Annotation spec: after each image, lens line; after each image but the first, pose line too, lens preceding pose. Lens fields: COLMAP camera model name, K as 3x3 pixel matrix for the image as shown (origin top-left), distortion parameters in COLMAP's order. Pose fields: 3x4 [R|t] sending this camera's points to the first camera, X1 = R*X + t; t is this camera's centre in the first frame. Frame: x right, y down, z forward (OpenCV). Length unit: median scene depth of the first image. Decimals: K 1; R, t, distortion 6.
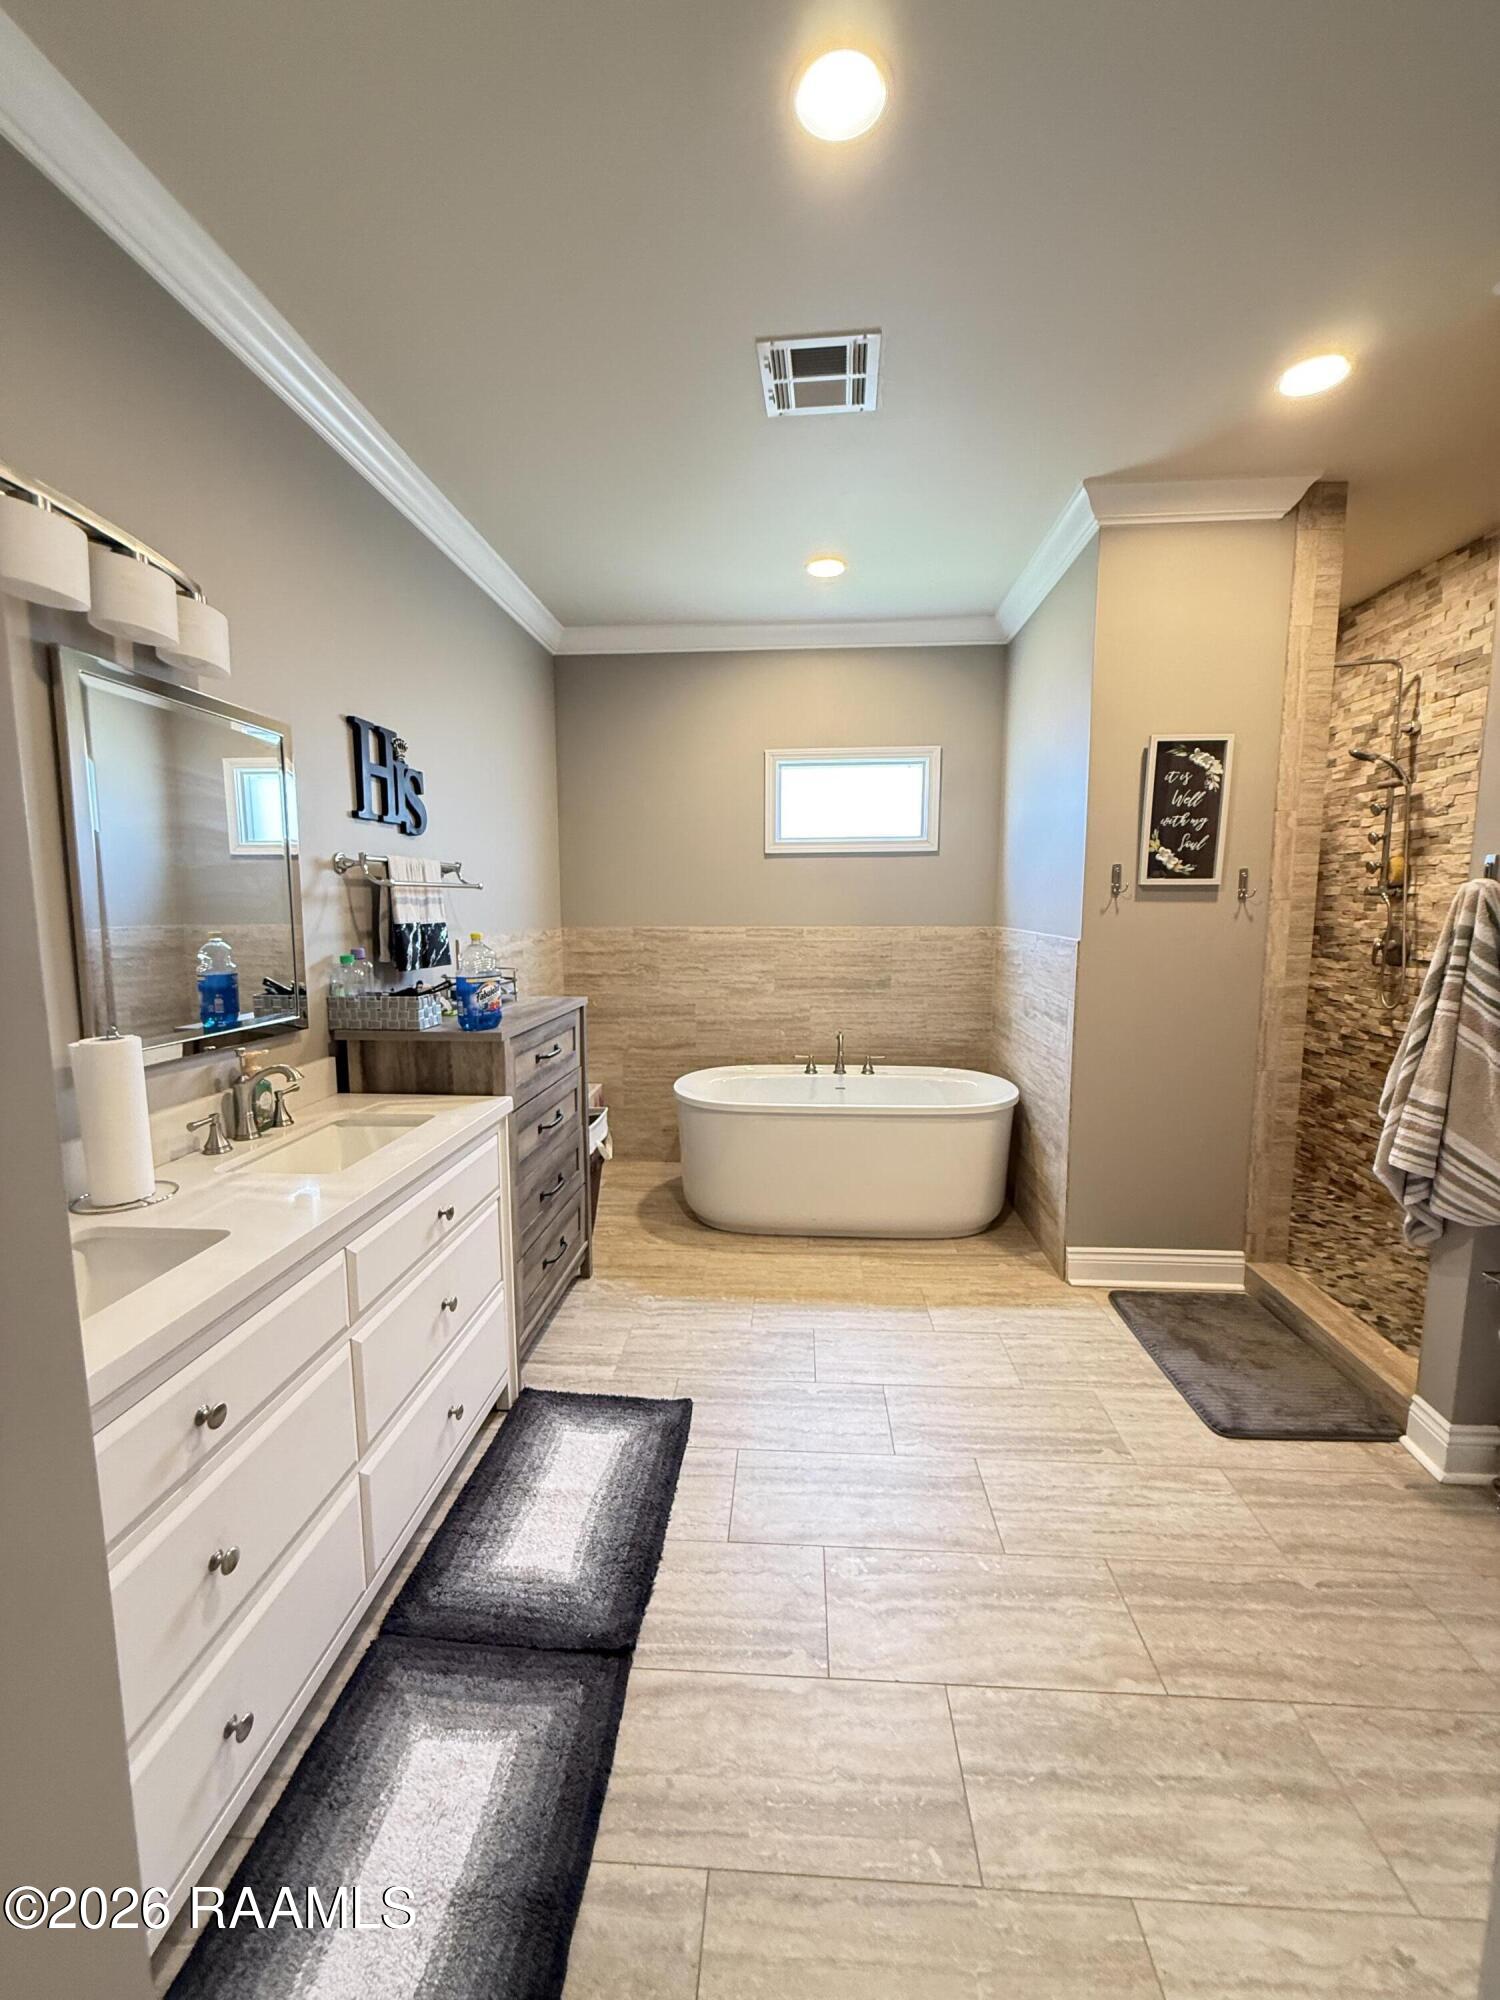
lens RADIAL K [[798.0, 0, 747.1], [0, 798.0, 996.6], [0, 0, 1]] dist [-0.001240, -0.002433]
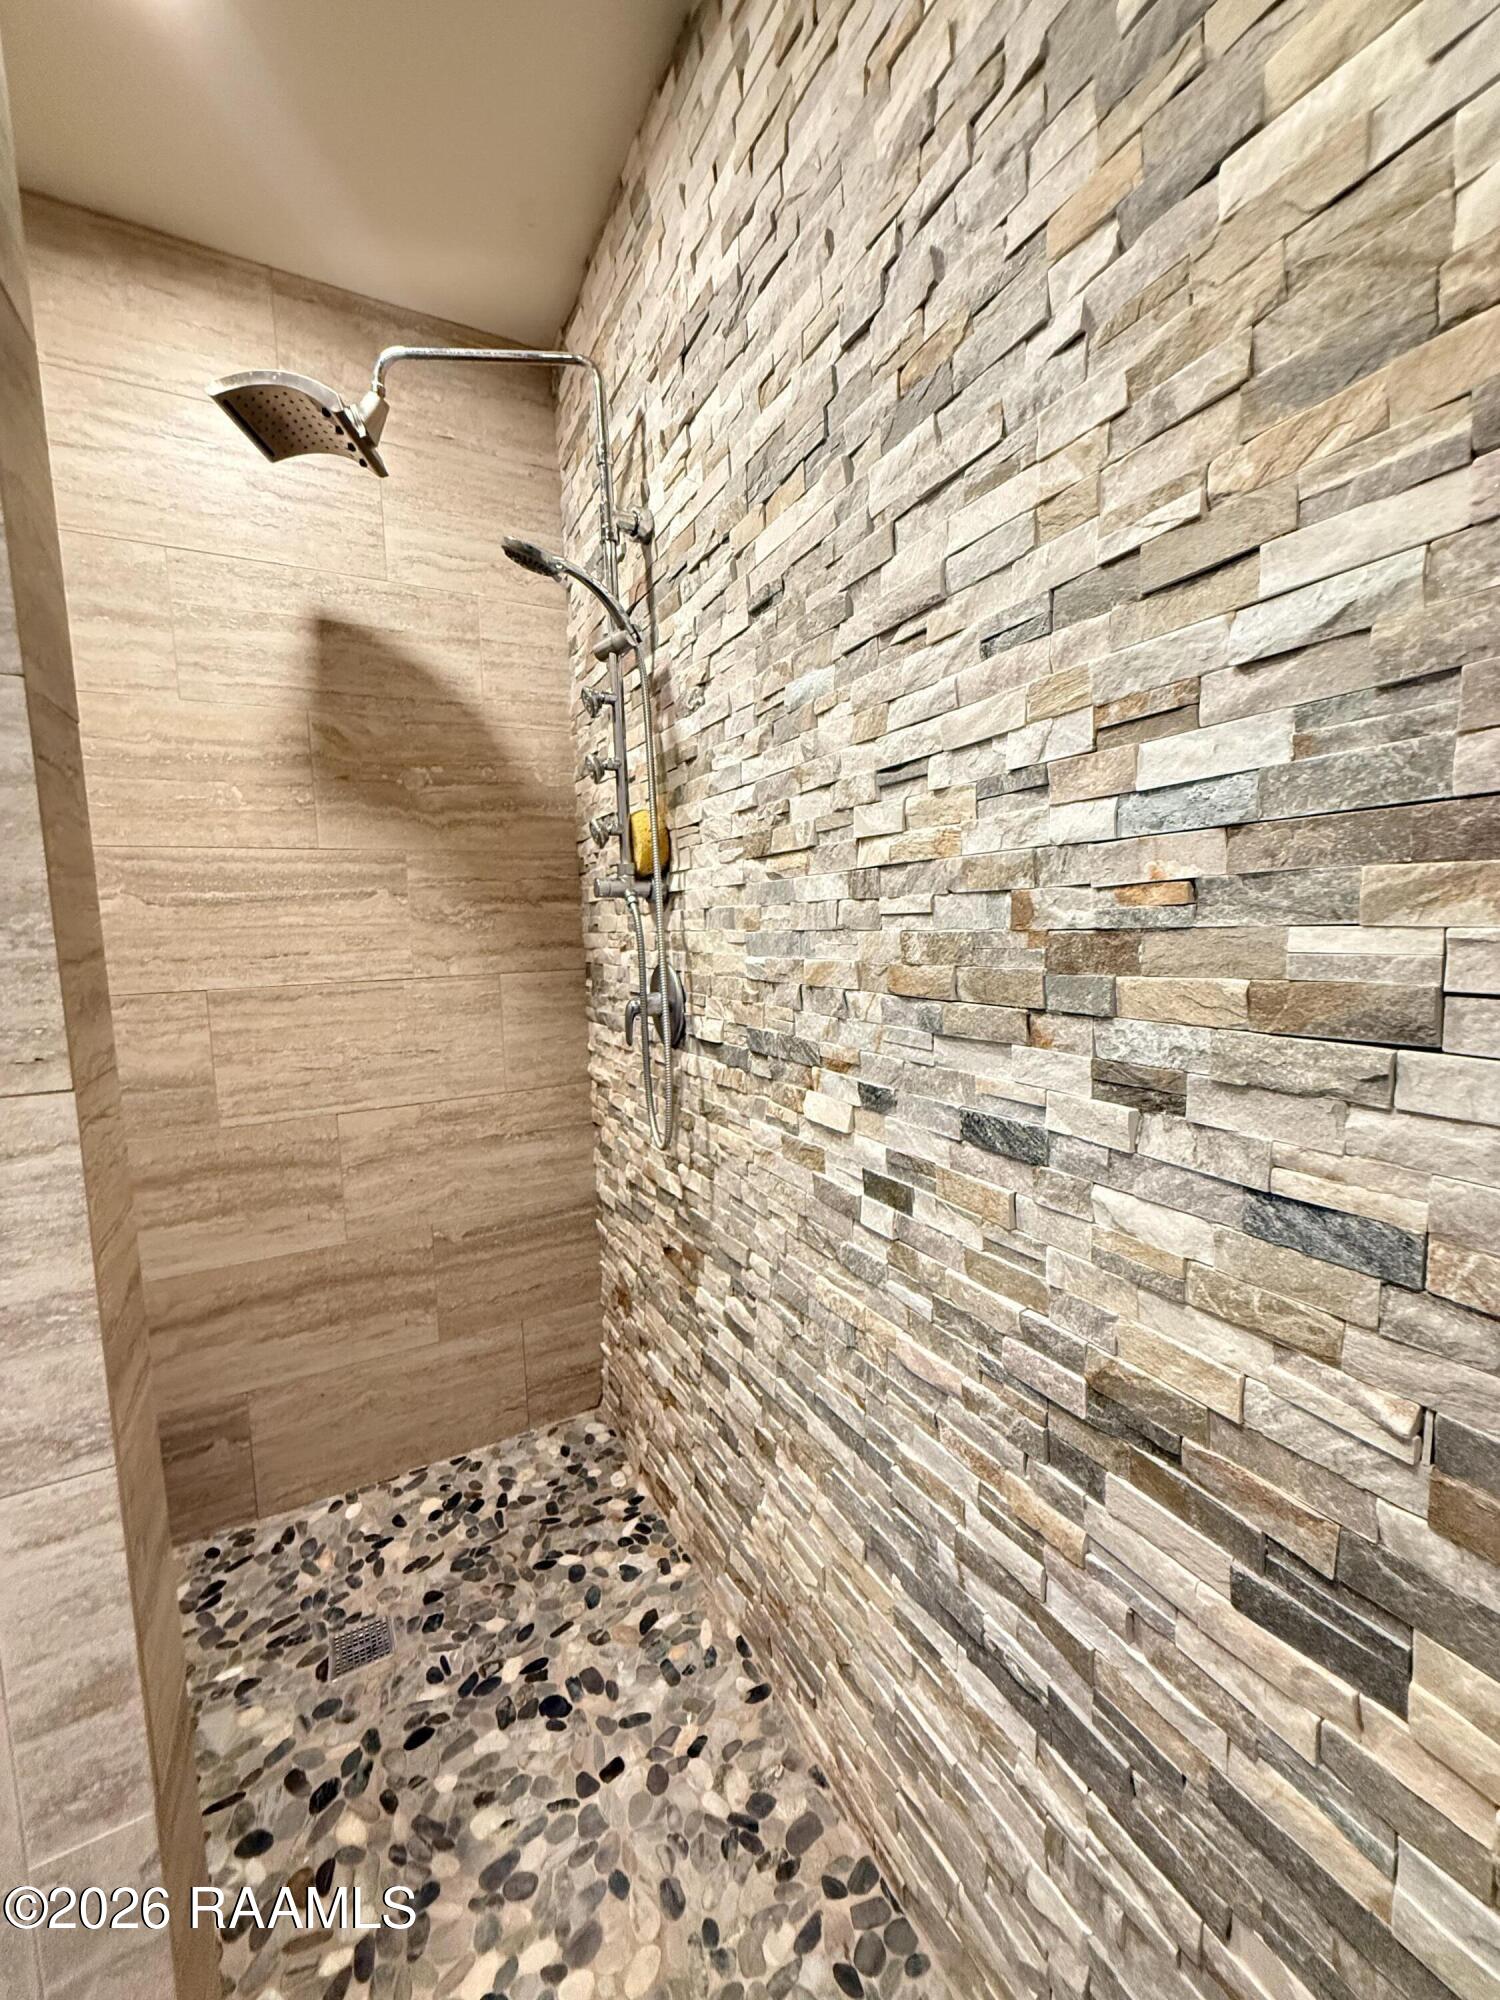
lens RADIAL K [[798.0, 0, 753.7], [0, 798.0, 1002.5], [0, 0, 1]] dist [-0.001240, -0.002433]
pose [[0.840979, -0.081851, 0.534840, 0.622649], [0.095889, 0.995391, 0.001559, -0.062288], [-0.532503, 0.049974, 0.844952, 0.594173]]
